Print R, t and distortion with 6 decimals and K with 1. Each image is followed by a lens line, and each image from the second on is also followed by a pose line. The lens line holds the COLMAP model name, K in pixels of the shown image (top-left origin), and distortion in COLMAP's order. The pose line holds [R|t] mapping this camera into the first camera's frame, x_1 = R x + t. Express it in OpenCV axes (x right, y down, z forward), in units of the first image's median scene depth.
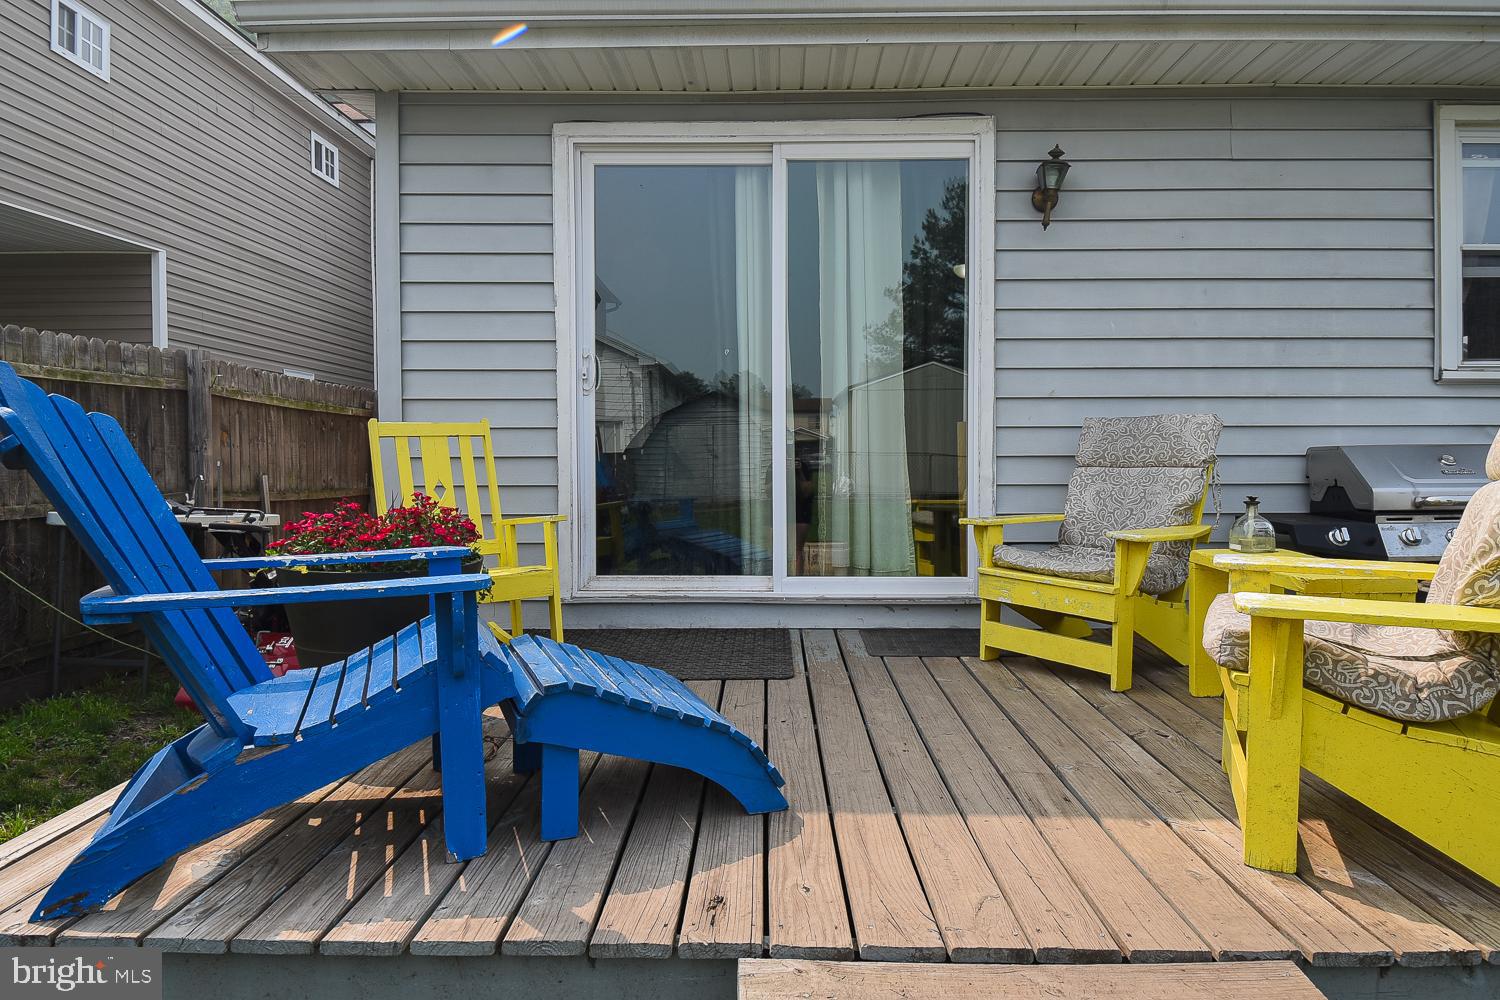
lens RADIAL K [[912.0, 0, 770.1], [0, 912.0, 483.2], [0, 0, 1]] dist [0.002982, -0.017004]
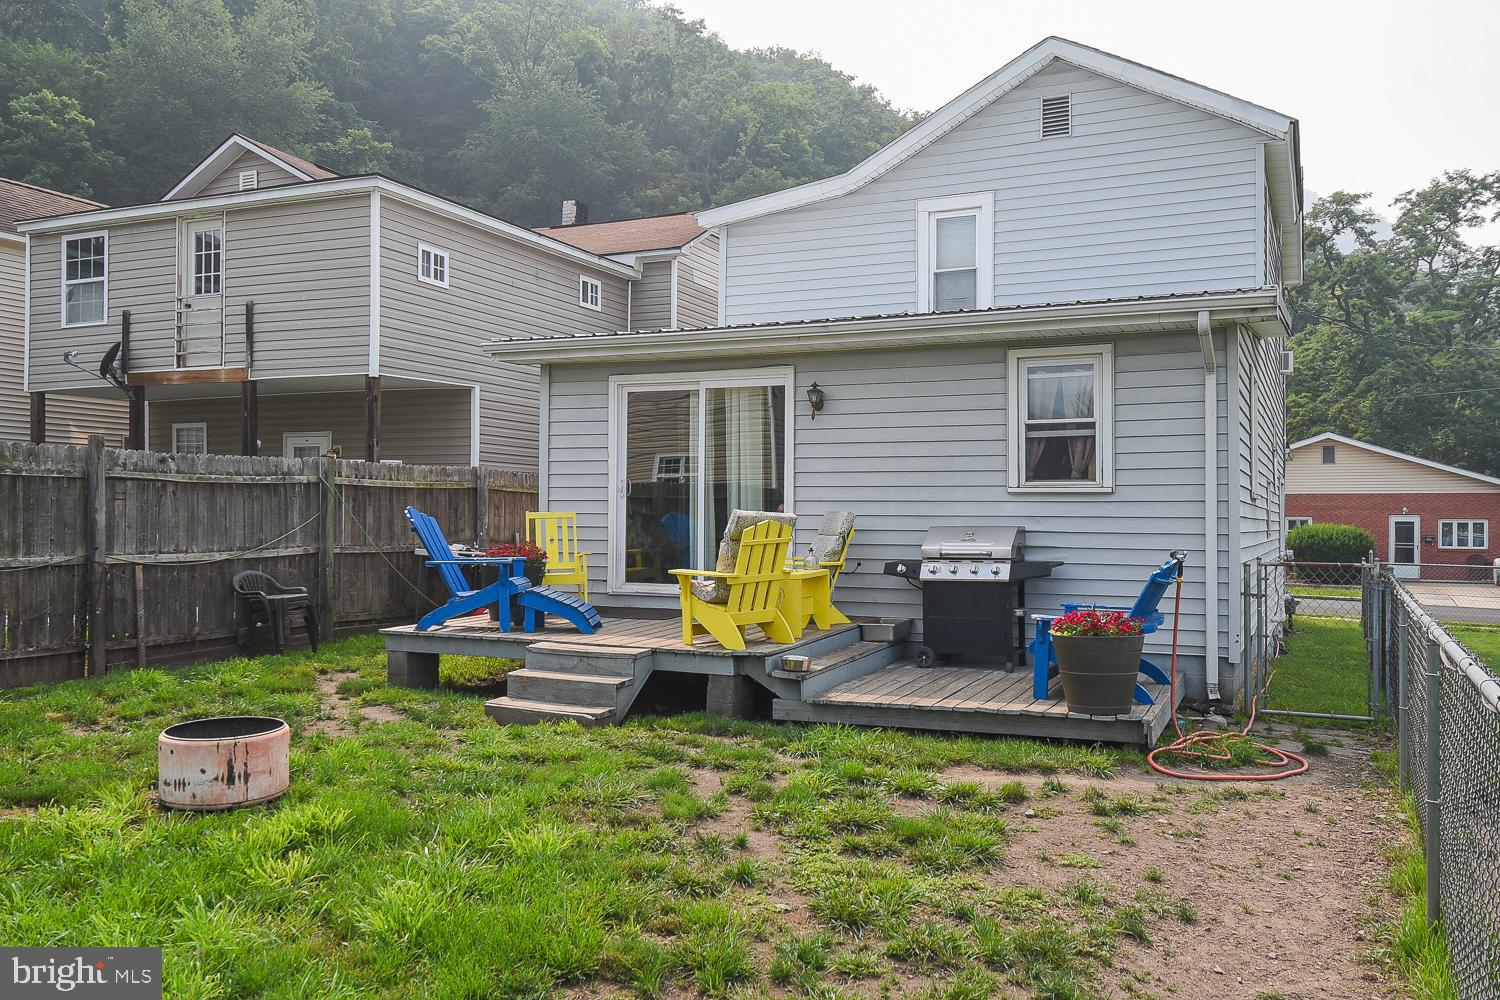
lens RADIAL K [[1258.7, 0, 753.1], [0, 1258.7, 500.4], [0, 0, 1]] dist [0.038858, -0.011029]
pose [[0.920571, 0.003242, -0.390561, 1.270903], [-0.017665, 0.999288, -0.033343, 0.002350], [0.390175, 0.037594, 0.919973, -1.652799]]
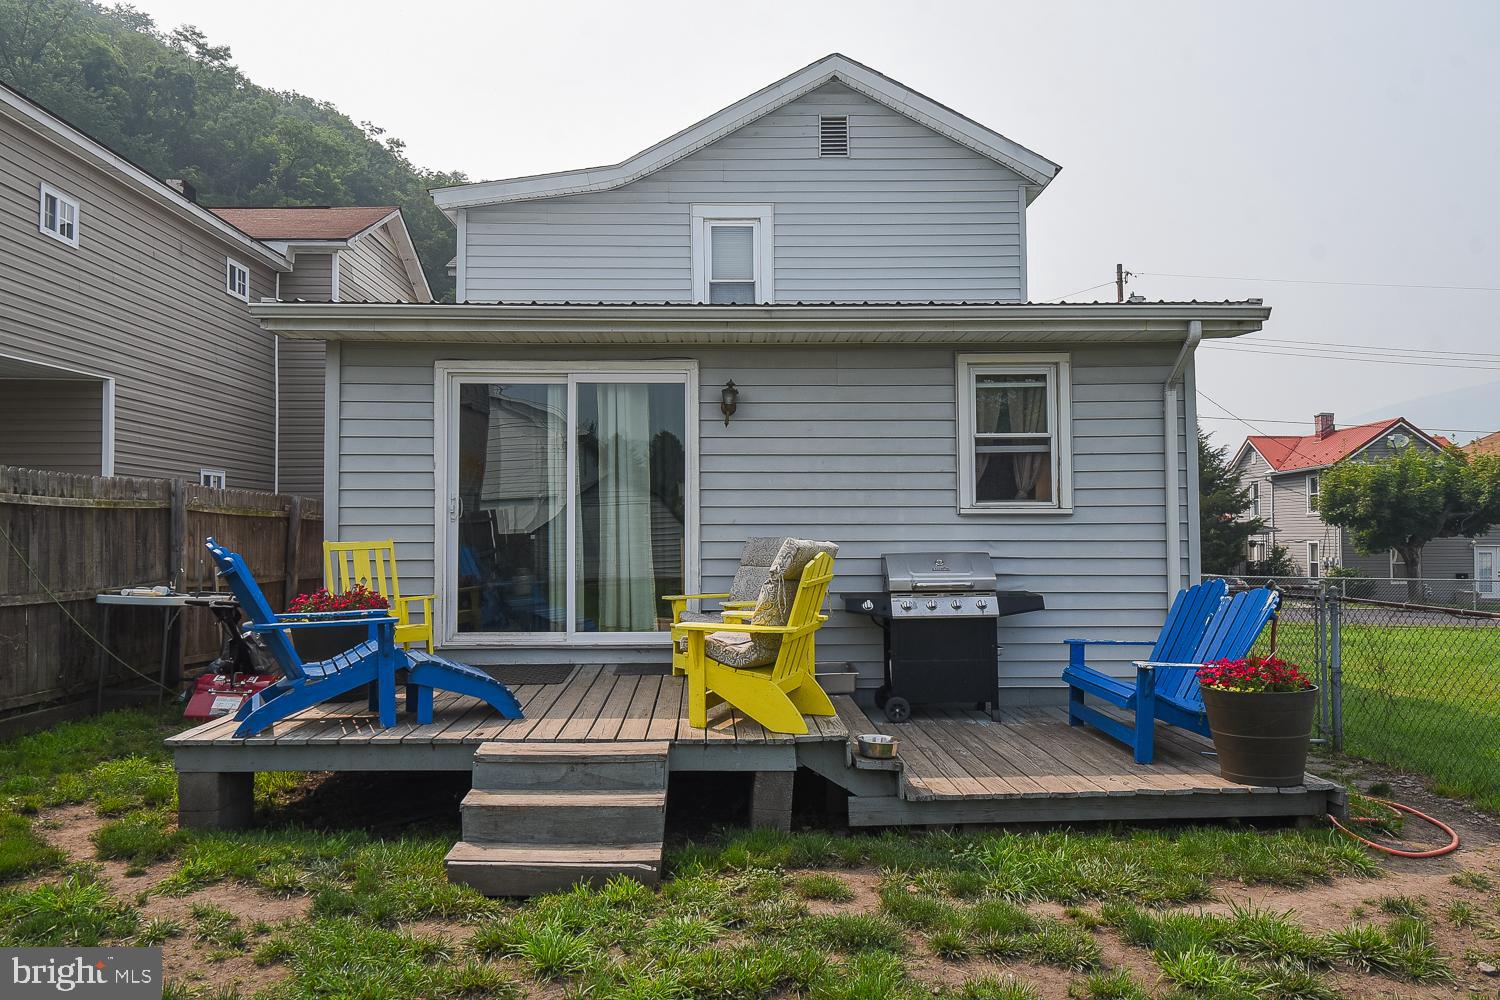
lens RADIAL K [[1066.1, 0, 763.9], [0, 1066.1, 499.7], [0, 0, 1]] dist [0.034021, -0.039439]
pose [[0.998693, 0.001128, 0.051089, 0.264716], [0.001737, 0.998429, -0.056008, -0.028395], [-0.051072, 0.056024, 0.997122, -0.973522]]
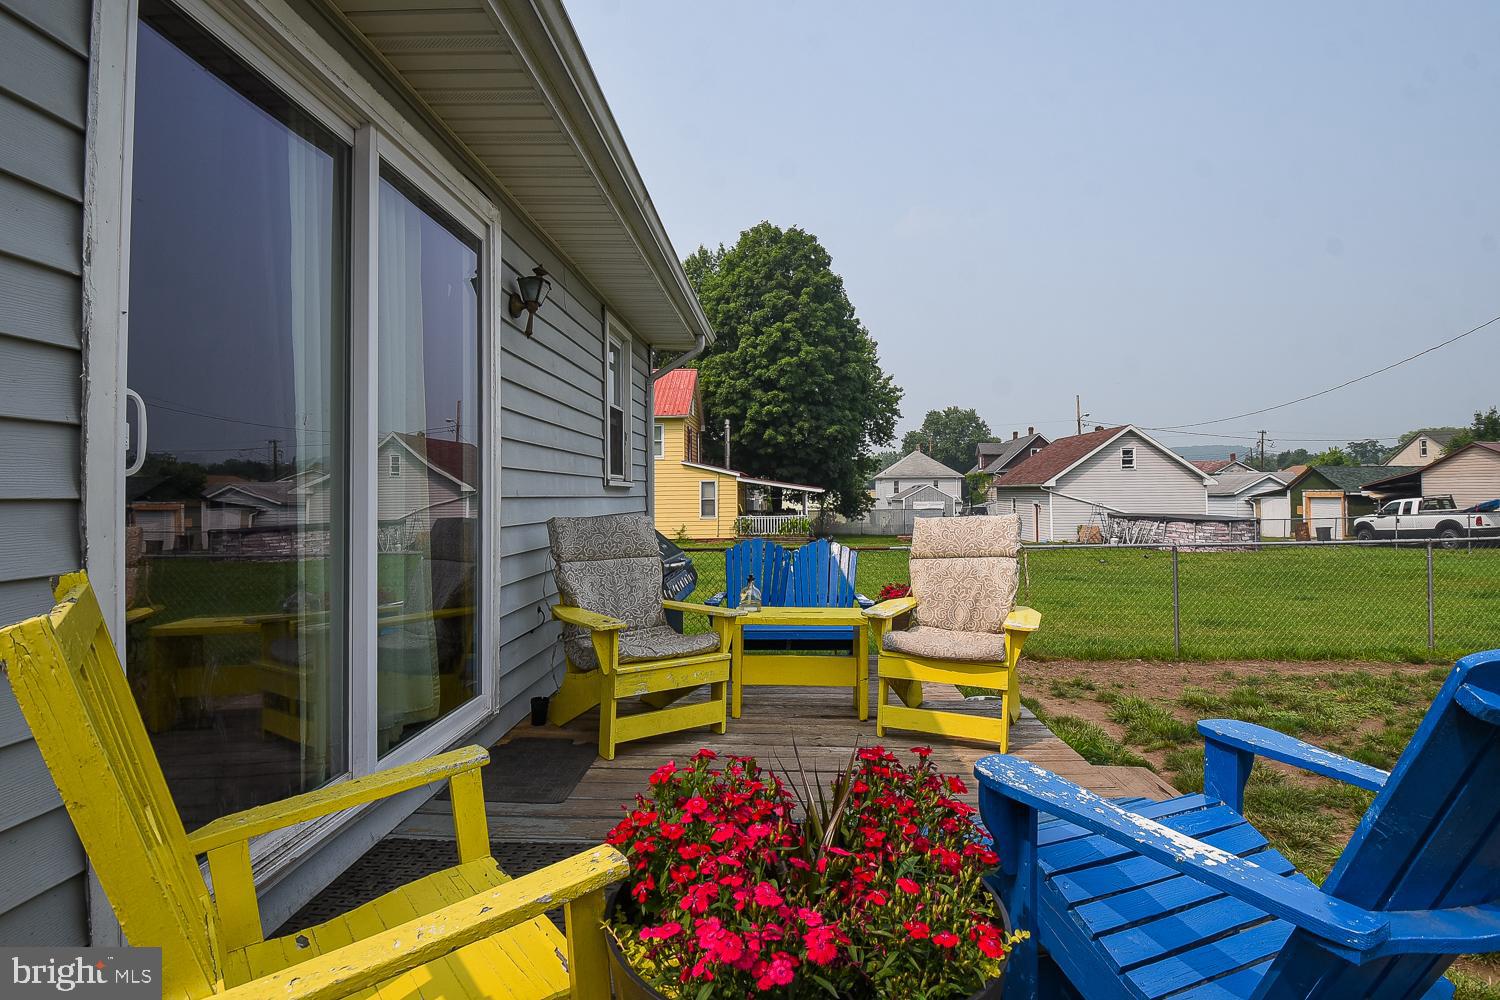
lens RADIAL K [[780.7, 0, 753.4], [0, 780.7, 490.7], [0, 0, 1]] dist [-0.018005, -0.002710]
pose [[0.014003, 0.004780, 0.999891, -0.581304], [0.042763, 0.999071, -0.005375, -0.087730], [-0.998987, 0.042833, 0.013785, 0.726790]]
